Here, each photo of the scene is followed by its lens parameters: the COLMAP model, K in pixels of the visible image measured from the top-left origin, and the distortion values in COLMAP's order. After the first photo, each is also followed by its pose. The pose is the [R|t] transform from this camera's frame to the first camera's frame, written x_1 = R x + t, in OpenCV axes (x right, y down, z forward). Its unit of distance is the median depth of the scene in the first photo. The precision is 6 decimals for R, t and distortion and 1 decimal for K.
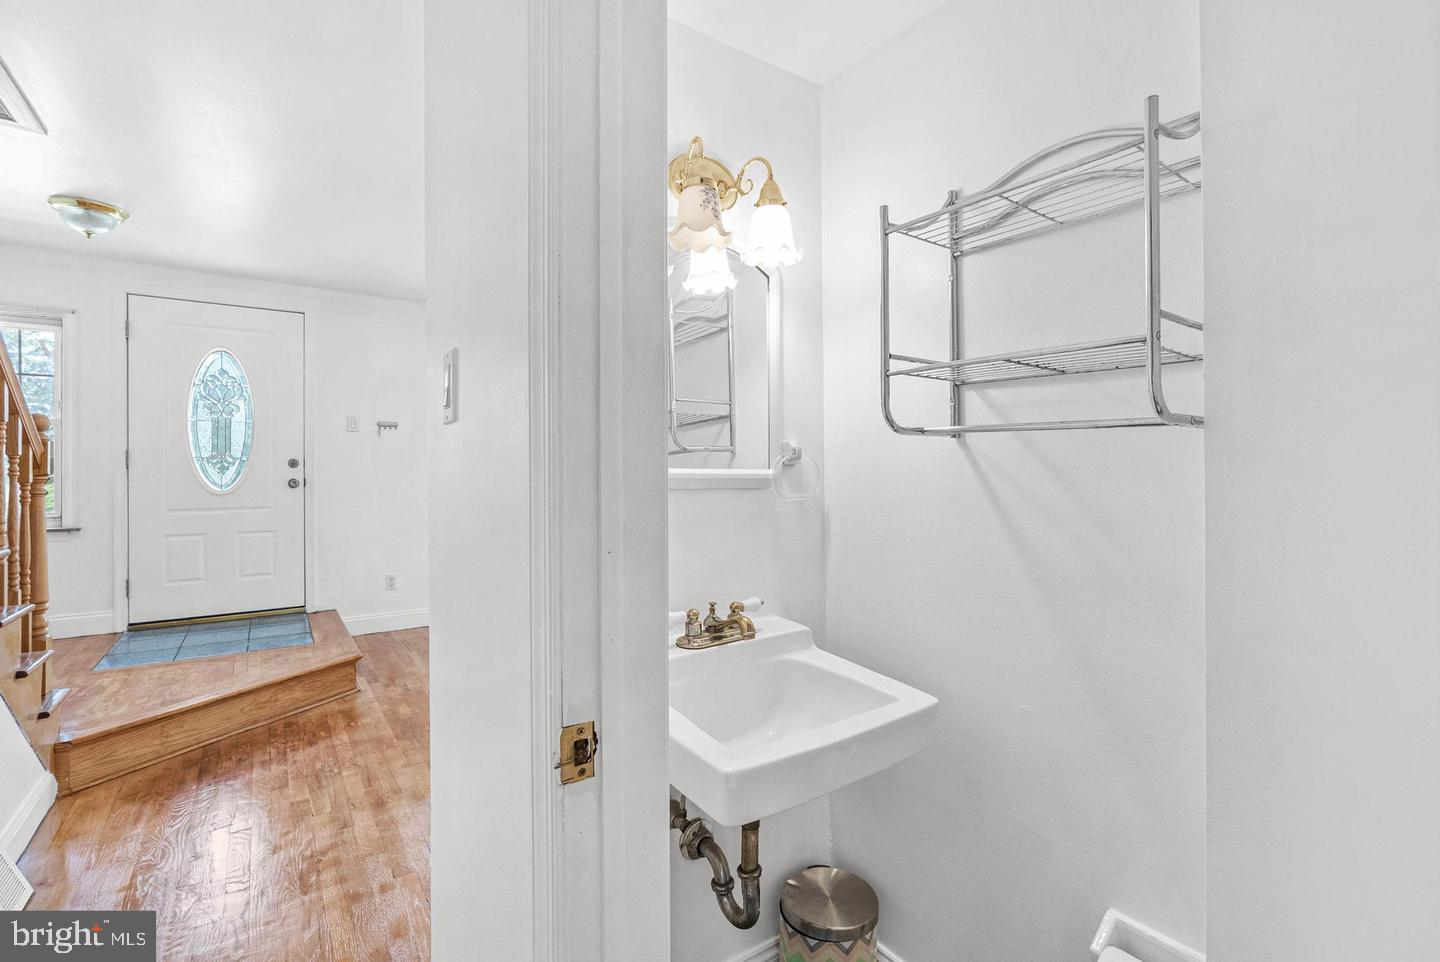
lens RADIAL K [[655.3, 0, 726.1], [0, 655.3, 476.7], [0, 0, 1]] dist [-0.002070, 0.000144]
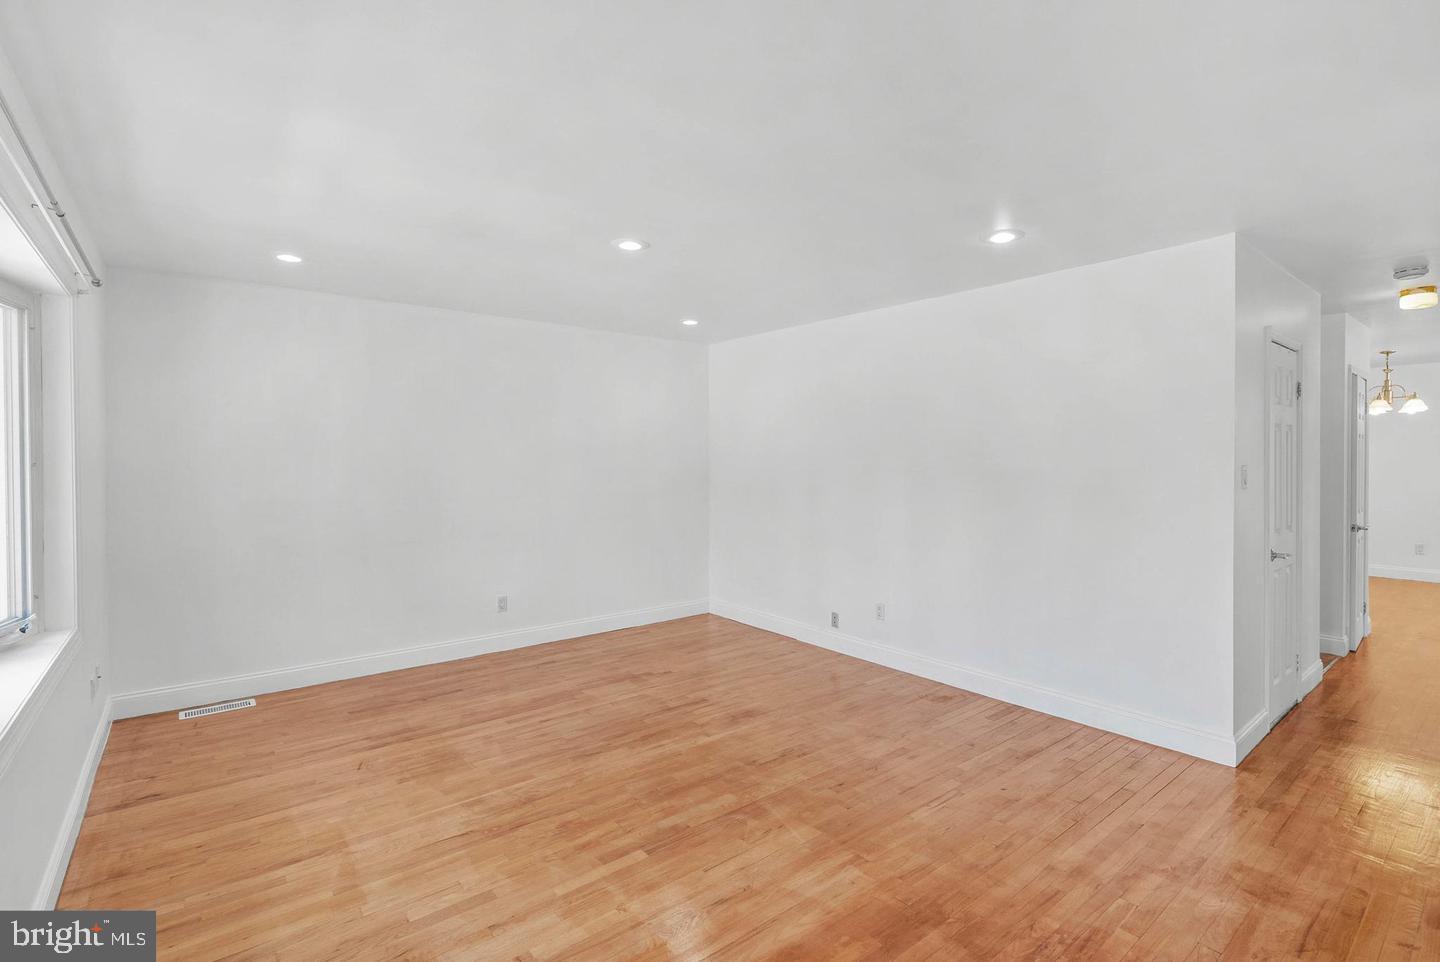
lens RADIAL K [[659.1, 0, 736.7], [0, 659.1, 466.2], [0, 0, 1]] dist [-0.004258, -0.000541]
pose [[-0.064020, -0.007084, 0.997923, -1.123656], [0.013076, 0.999883, 0.007937, -0.081237], [-0.997863, 0.013557, -0.063920, 1.201567]]
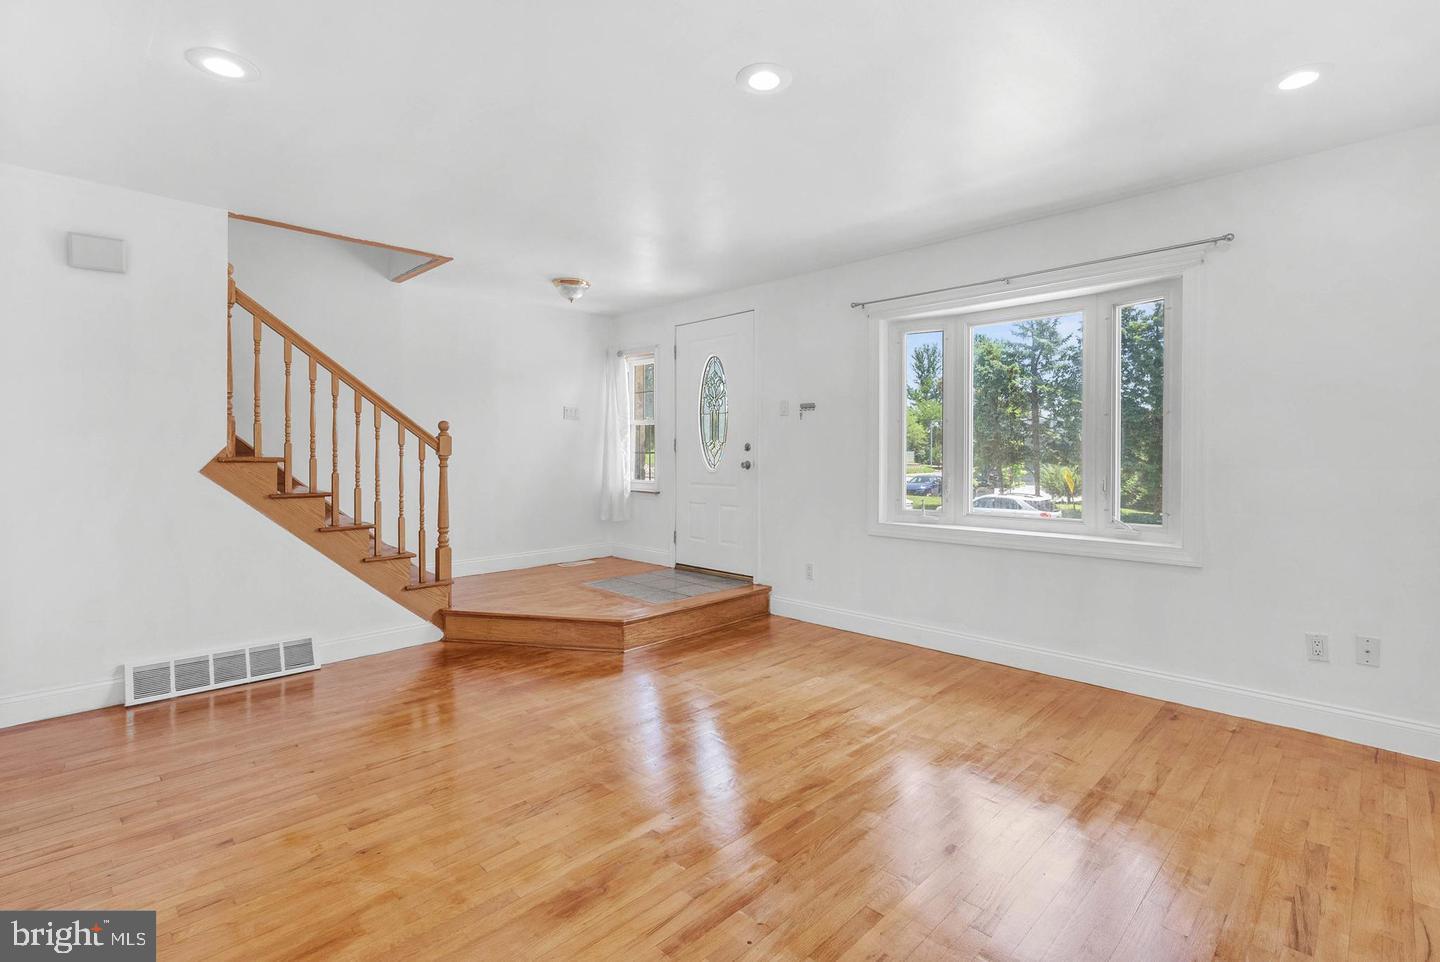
lens RADIAL K [[655.3, 0, 726.1], [0, 655.3, 476.7], [0, 0, 1]] dist [-0.002070, 0.000144]
pose [[0.158864, 0.035148, -0.986675, 0.637259], [-0.010623, 0.999369, 0.033890, -0.011560], [0.987243, 0.005098, 0.159138, 1.149251]]
